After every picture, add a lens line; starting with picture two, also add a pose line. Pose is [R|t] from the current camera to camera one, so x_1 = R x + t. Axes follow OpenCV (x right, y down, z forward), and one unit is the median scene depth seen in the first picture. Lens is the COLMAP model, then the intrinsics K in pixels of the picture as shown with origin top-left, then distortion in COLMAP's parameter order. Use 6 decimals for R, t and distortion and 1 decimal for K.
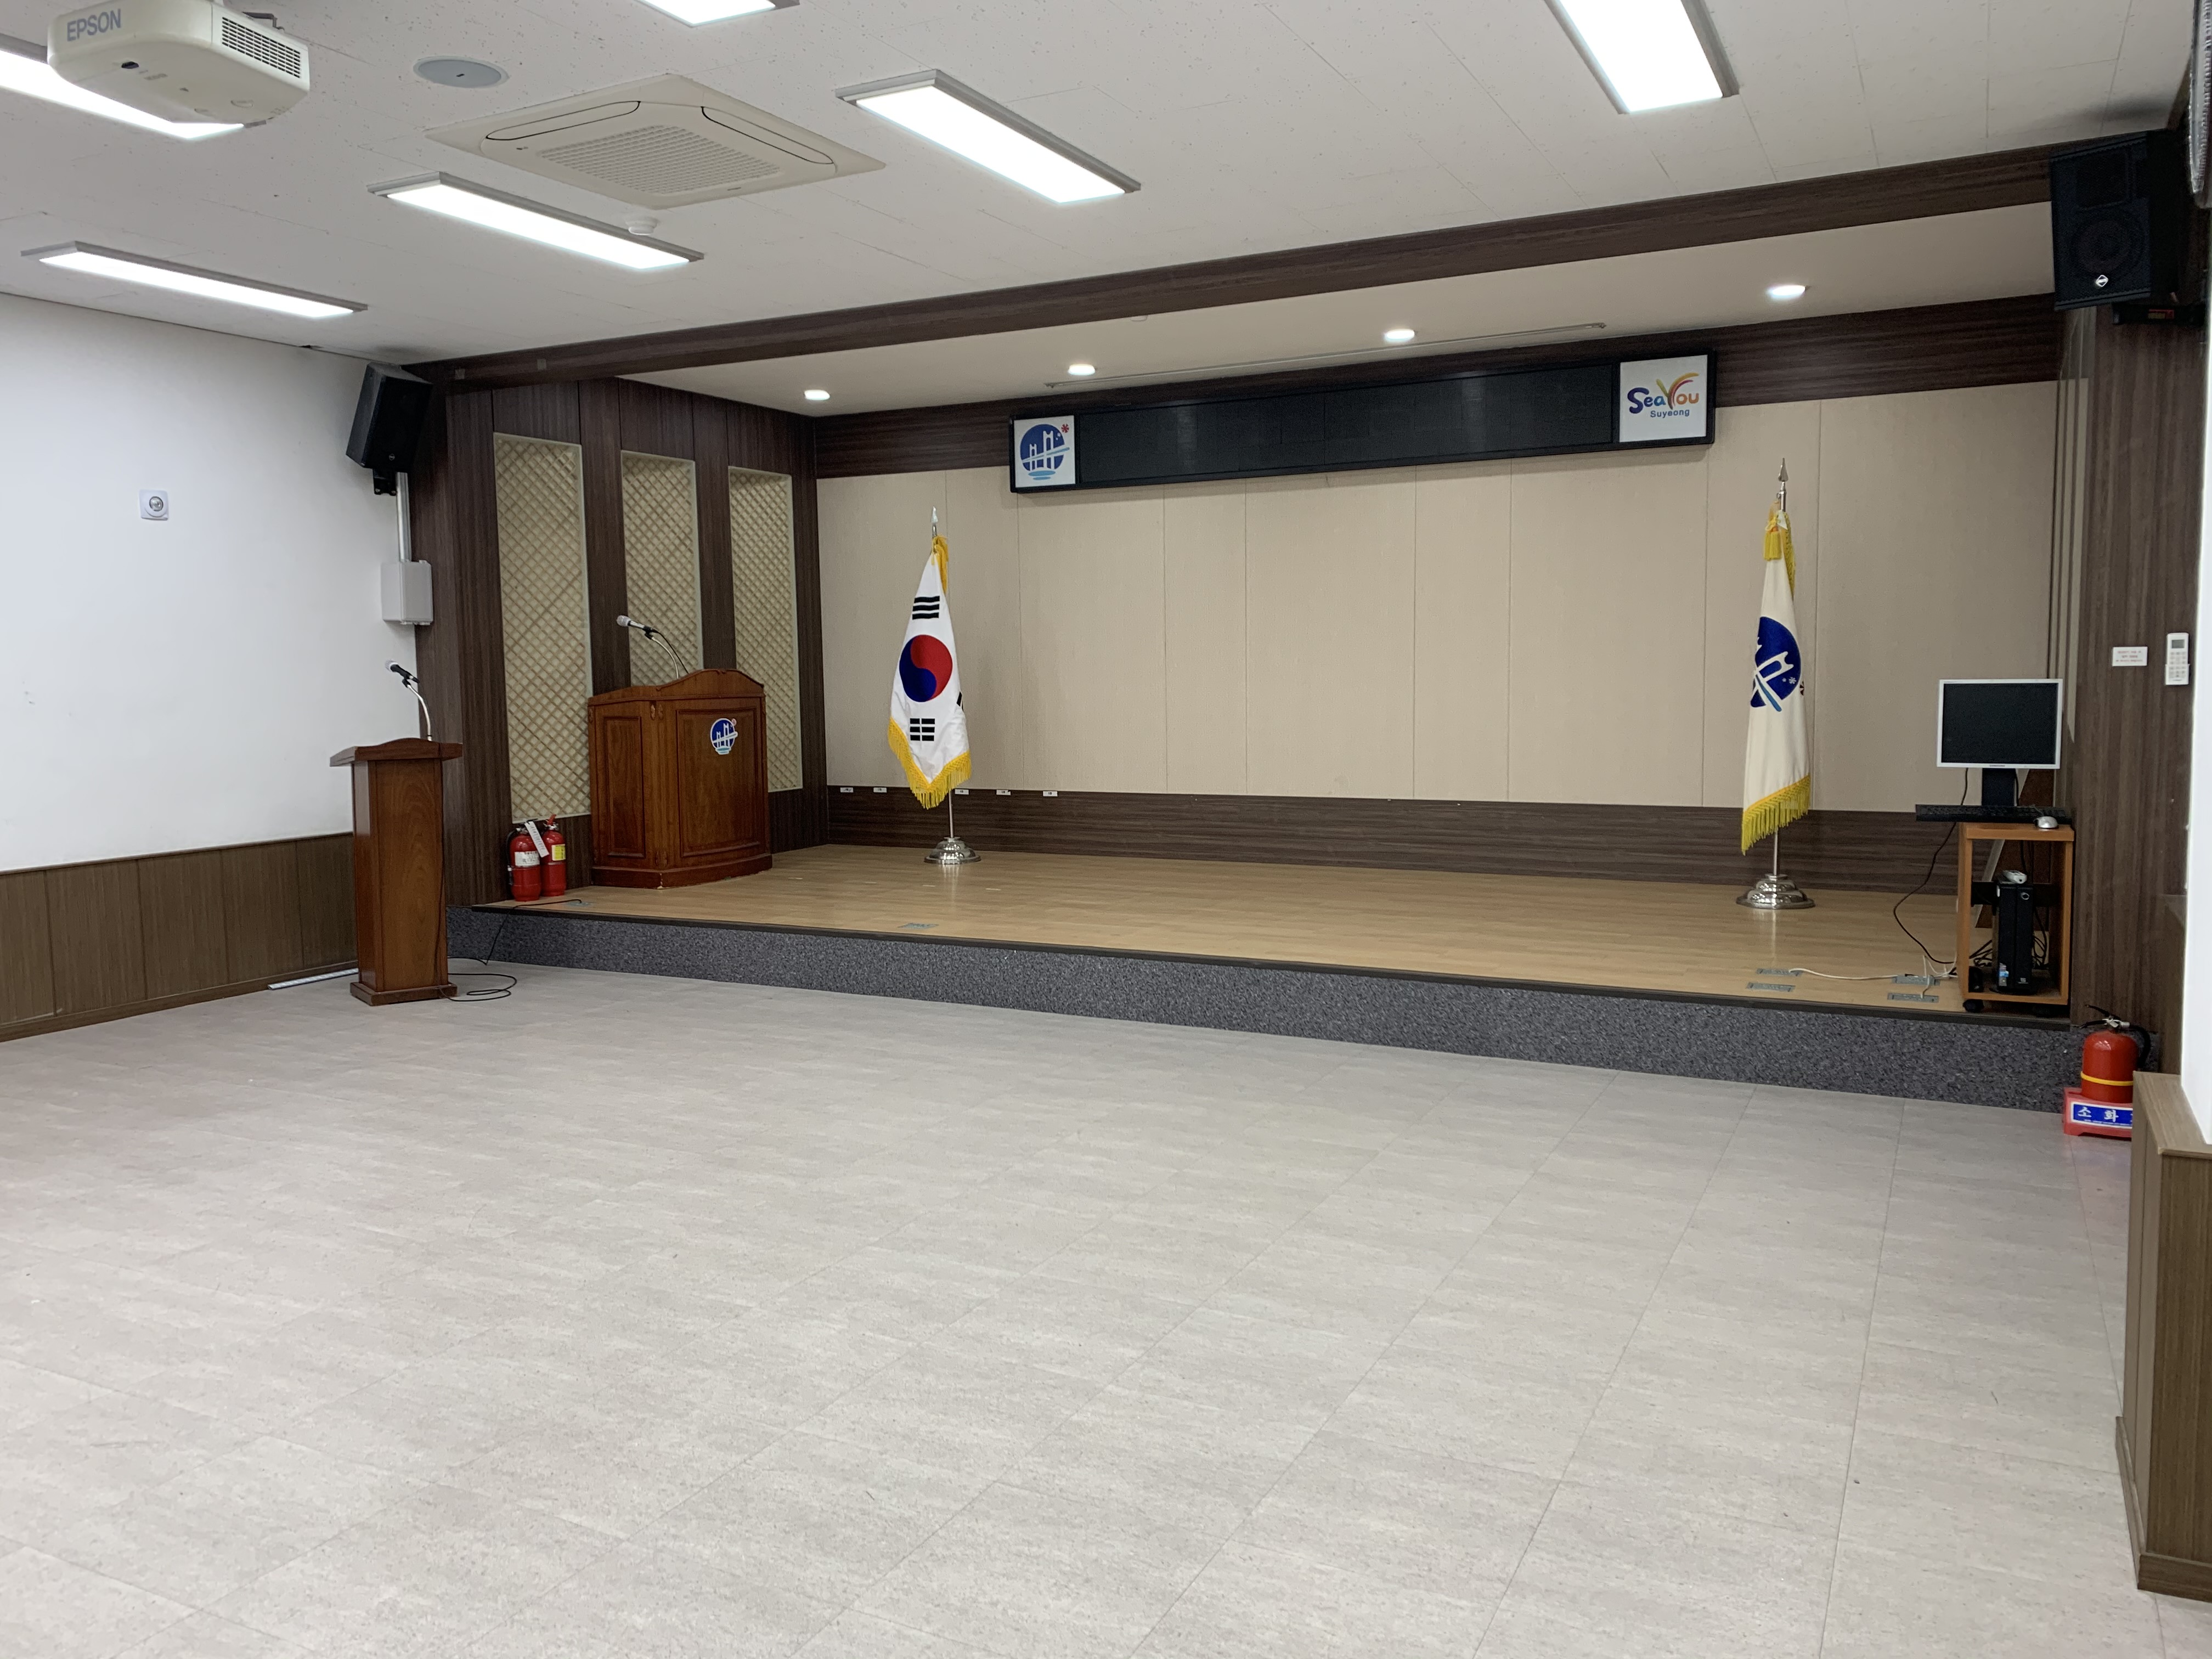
lens RADIAL K [[1665.7, 0, 1100.7], [0, 1665.7, 822.1], [0, 0, 1]] dist [0.057133, -0.066257]
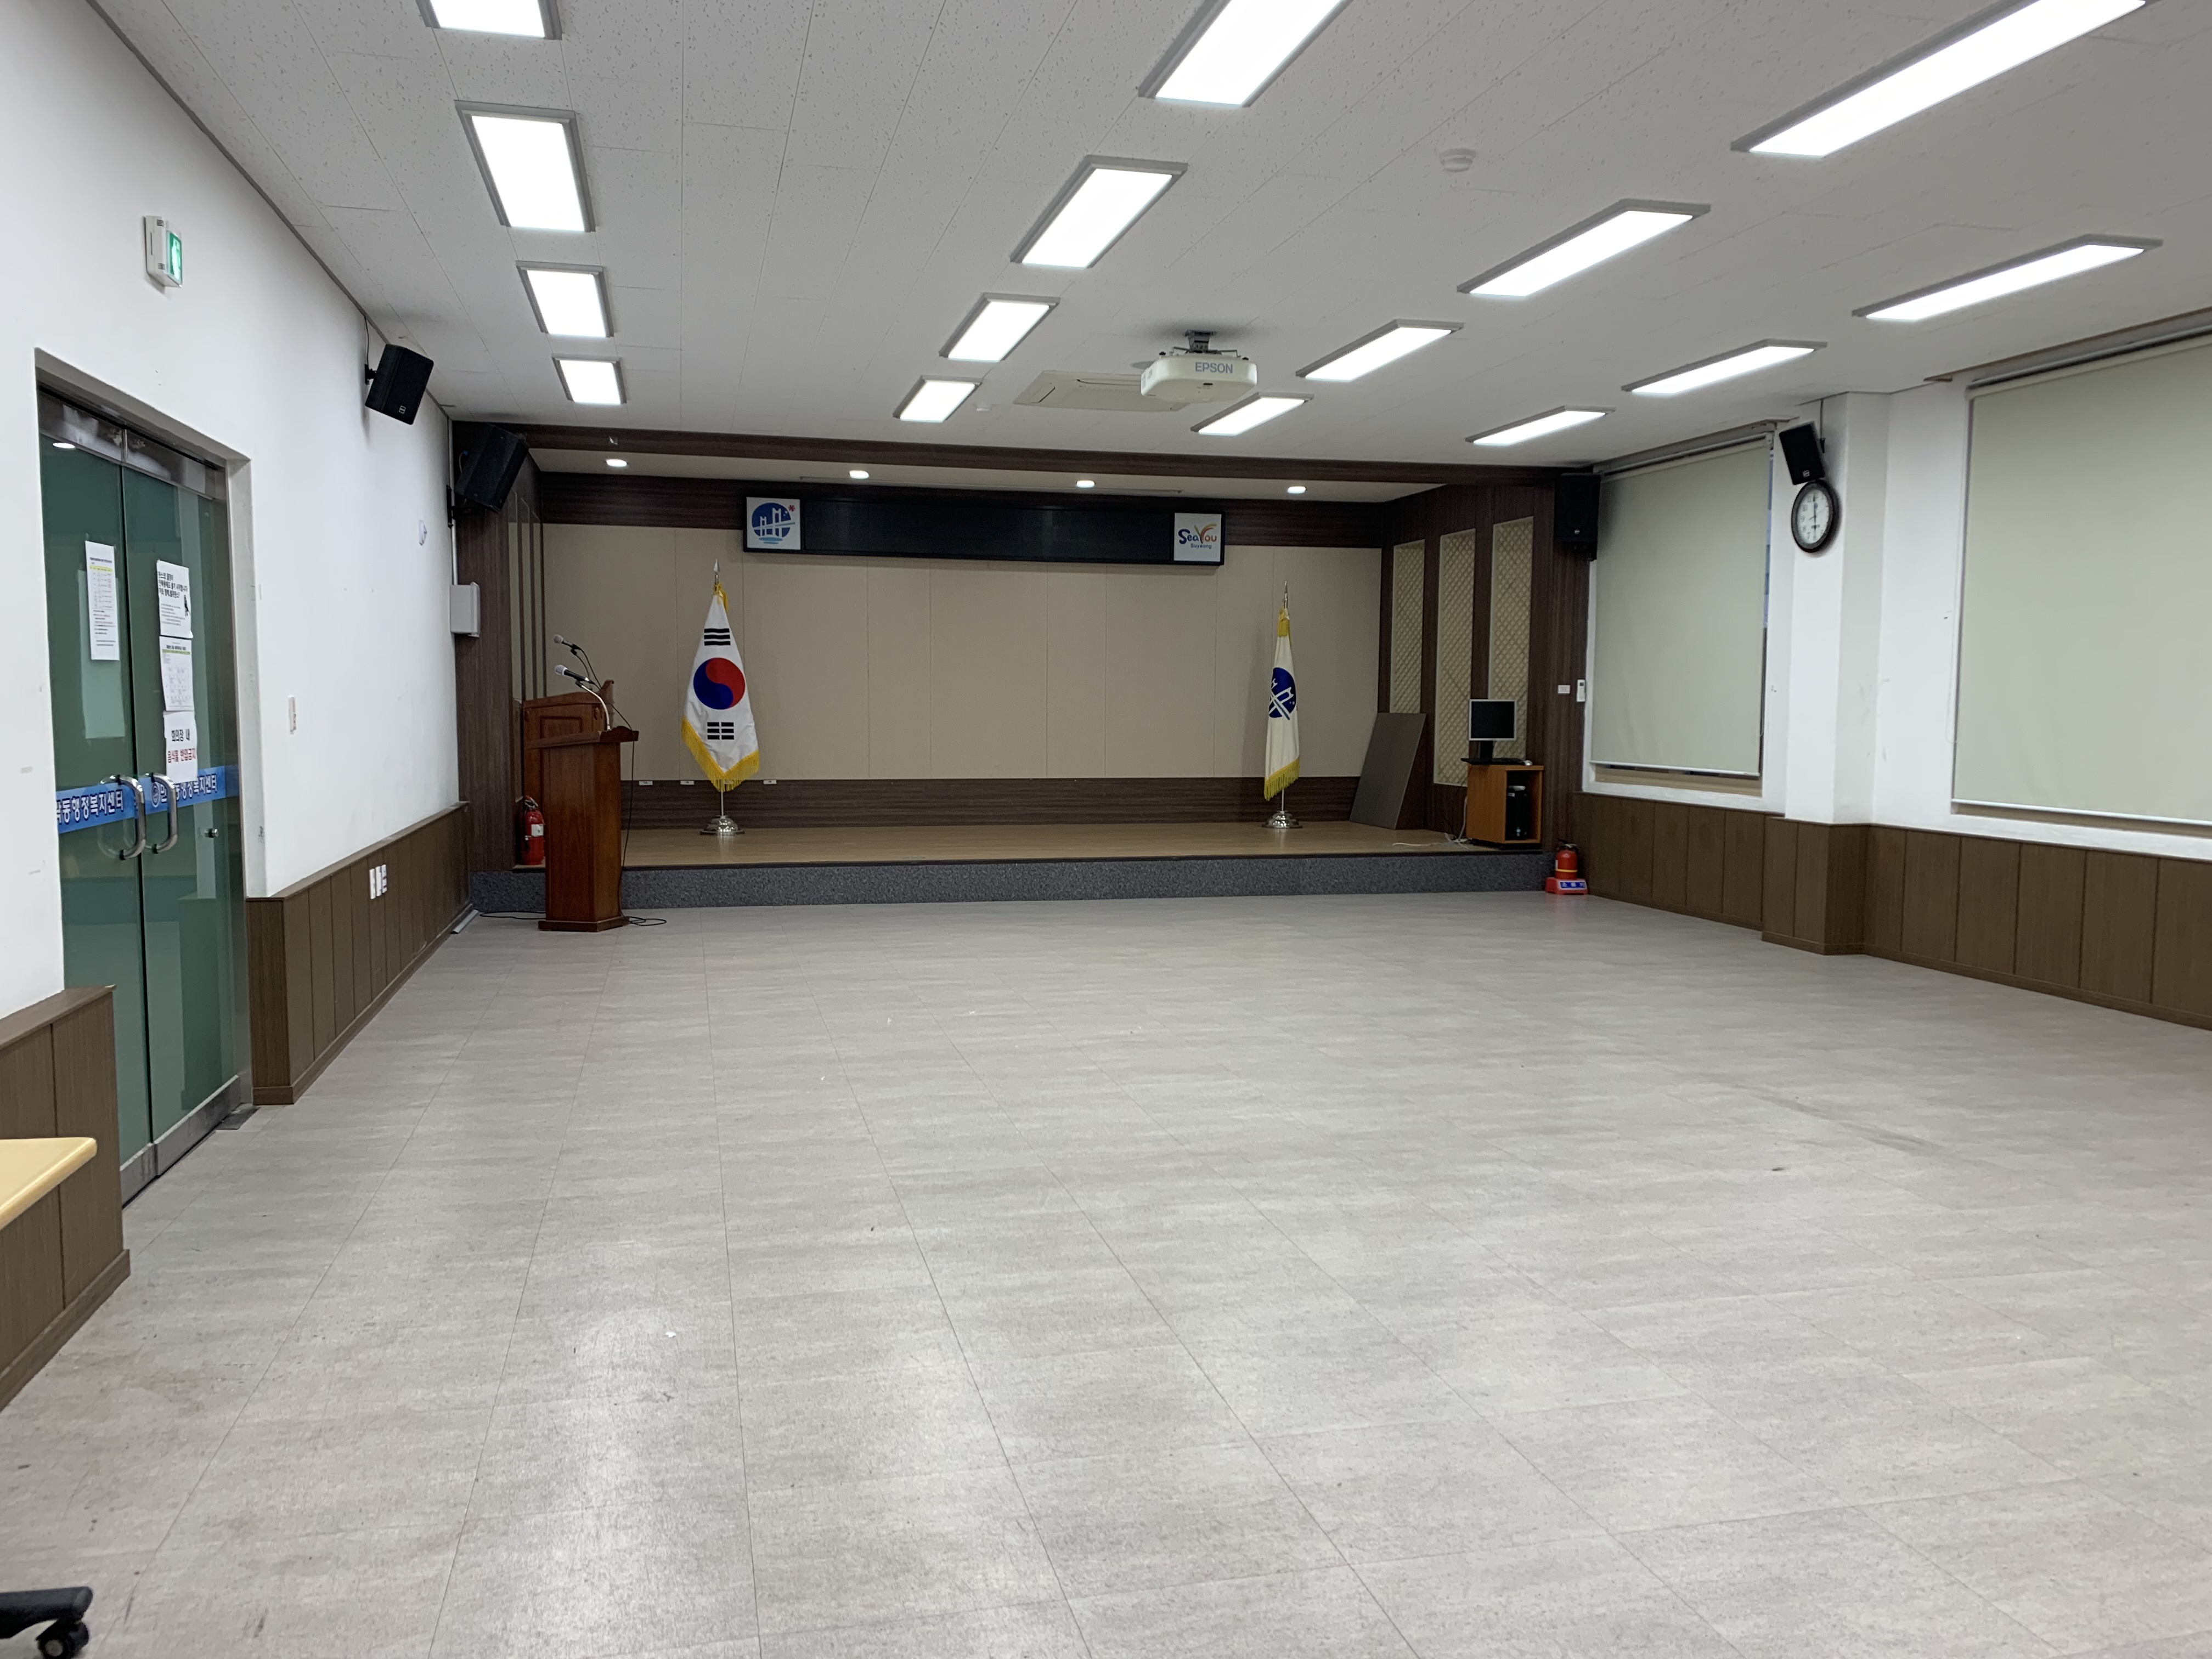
lens RADIAL K [[1660.5, 0, 1083.3], [0, 1660.5, 838.4], [0, 0, 1]] dist [0.181892, -0.249228]
pose [[0.757242, -0.034998, 0.652196, -0.870449], [0.044858, 0.998992, 0.001525, 0.045434], [-0.651592, 0.028101, 0.758049, -0.200347]]
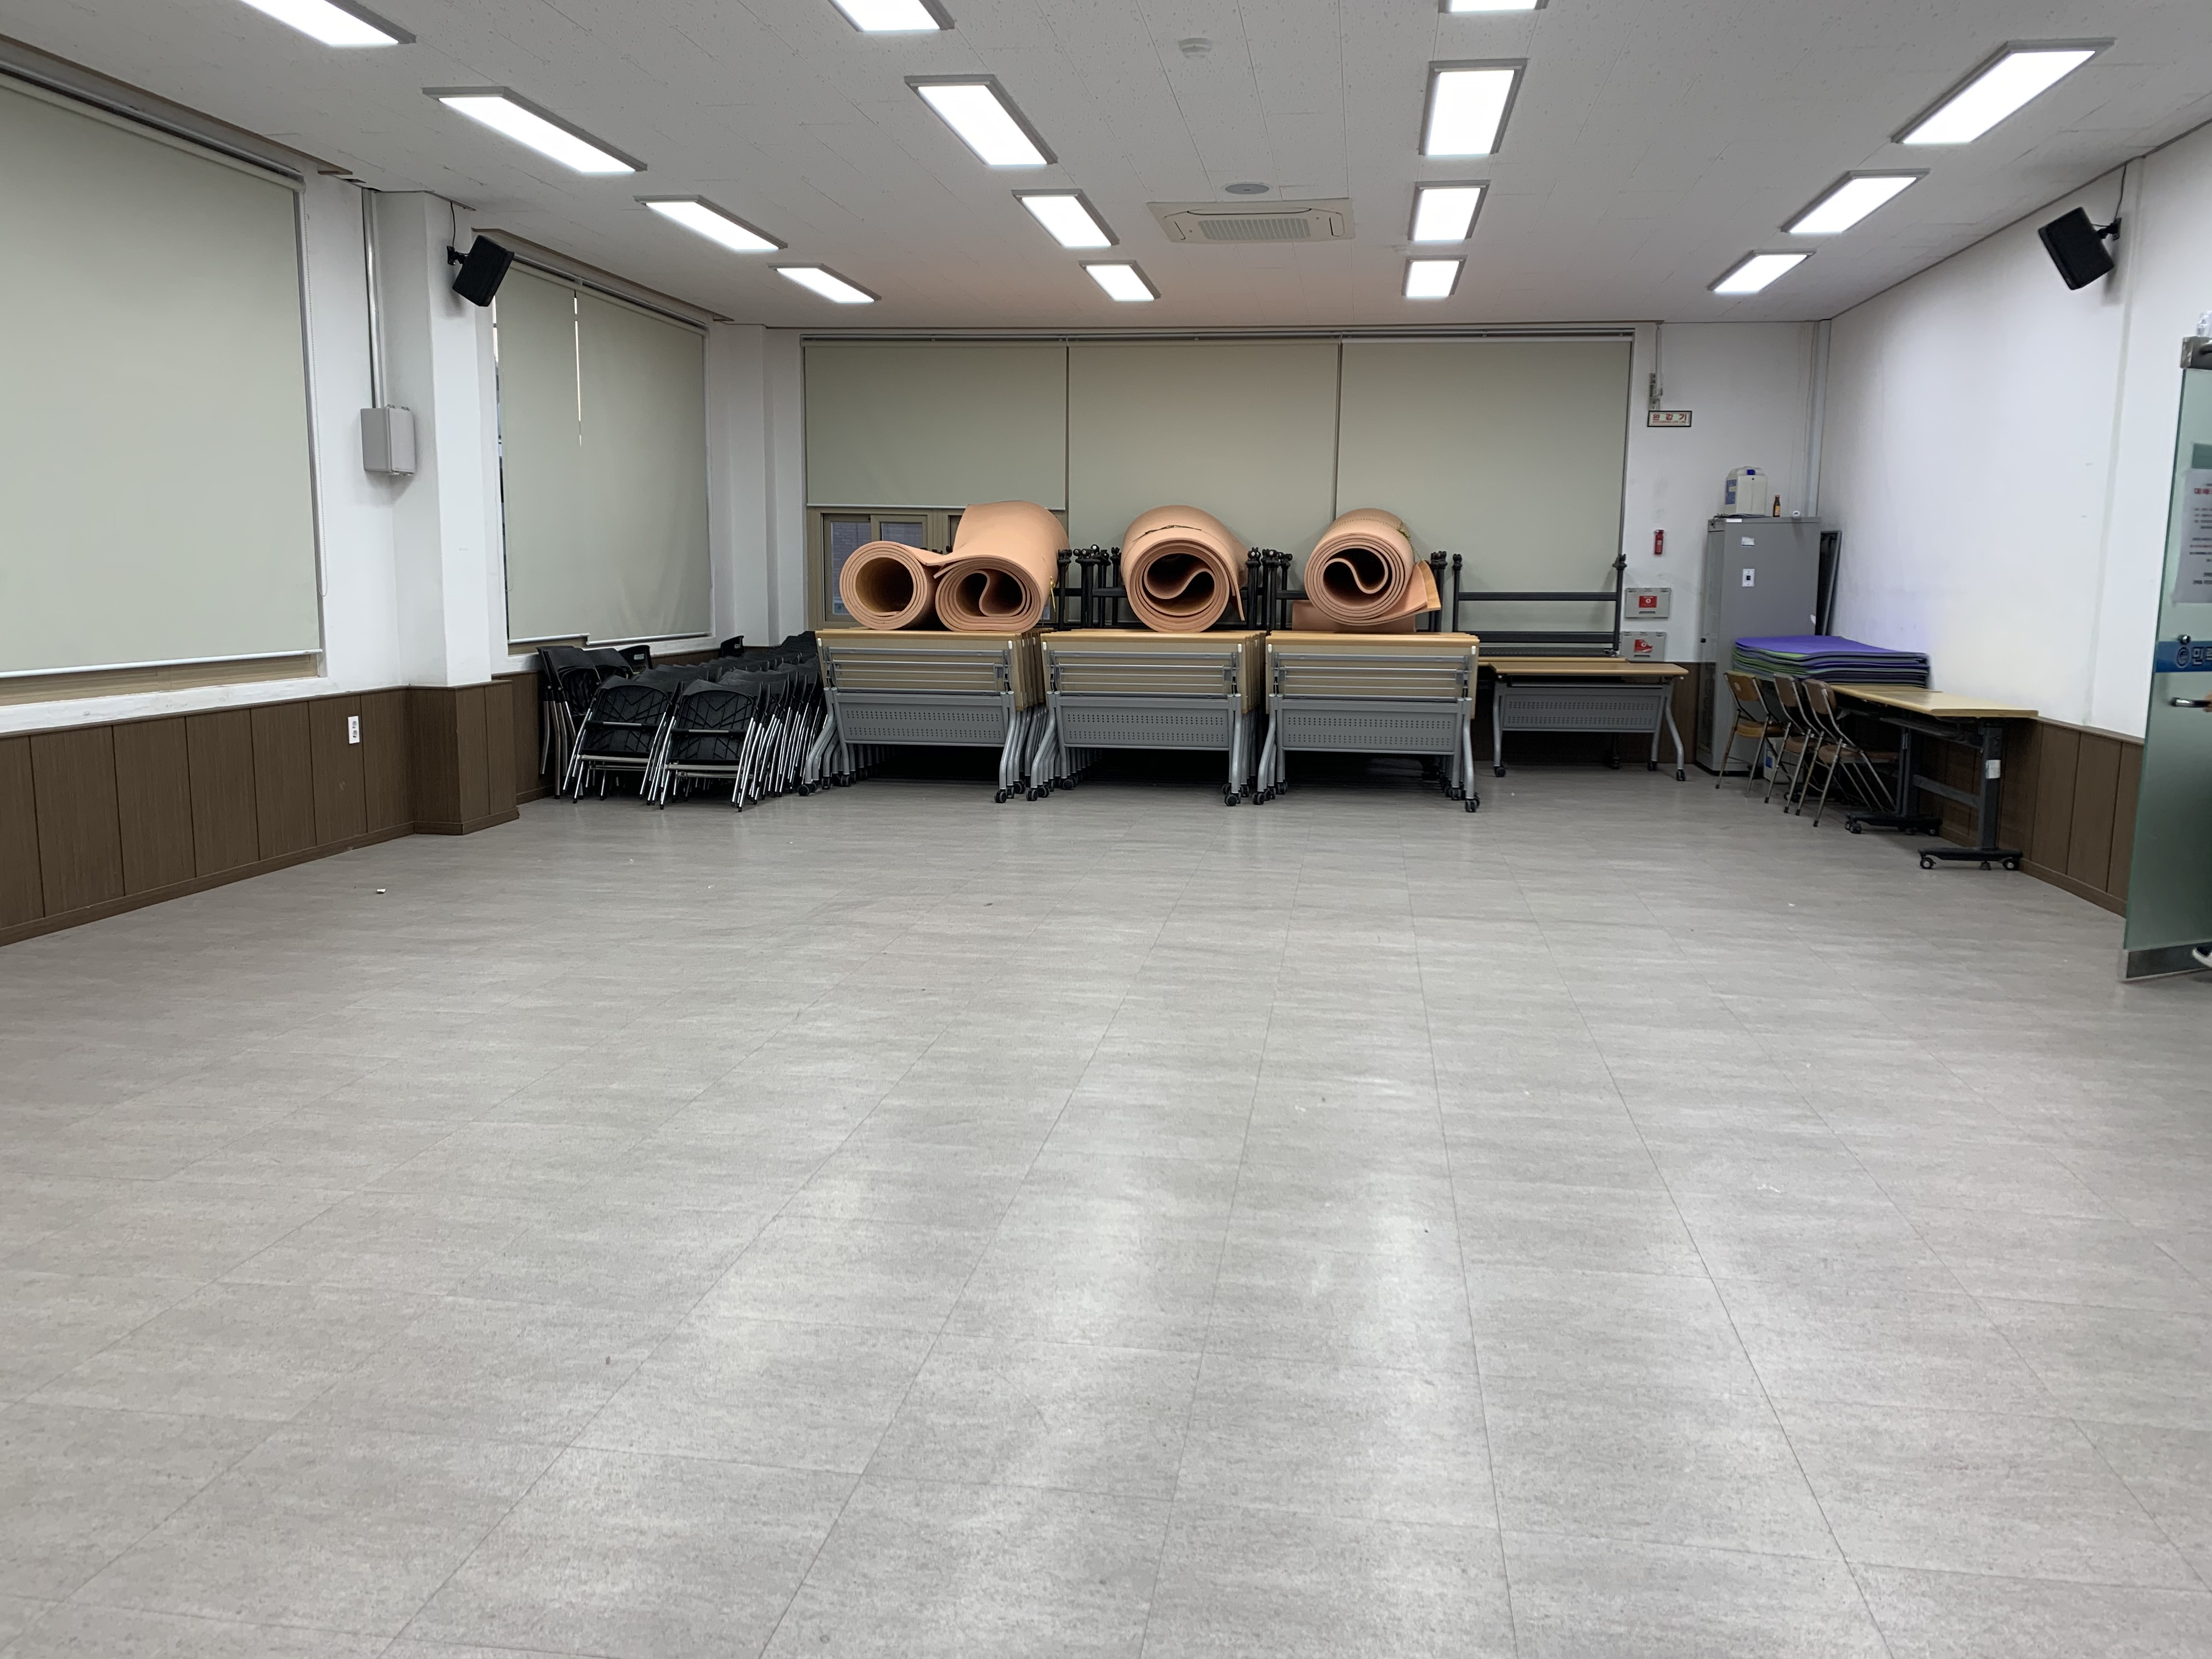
lens RADIAL K [[1665.7, 0, 1100.7], [0, 1665.7, 822.1], [0, 0, 1]] dist [0.057133, -0.066257]
pose [[-0.949000, 0.046892, -0.311768, -0.120379], [-0.030249, 0.970773, 0.238086, -0.055129], [0.313820, 0.235375, -0.919845, 0.808316]]
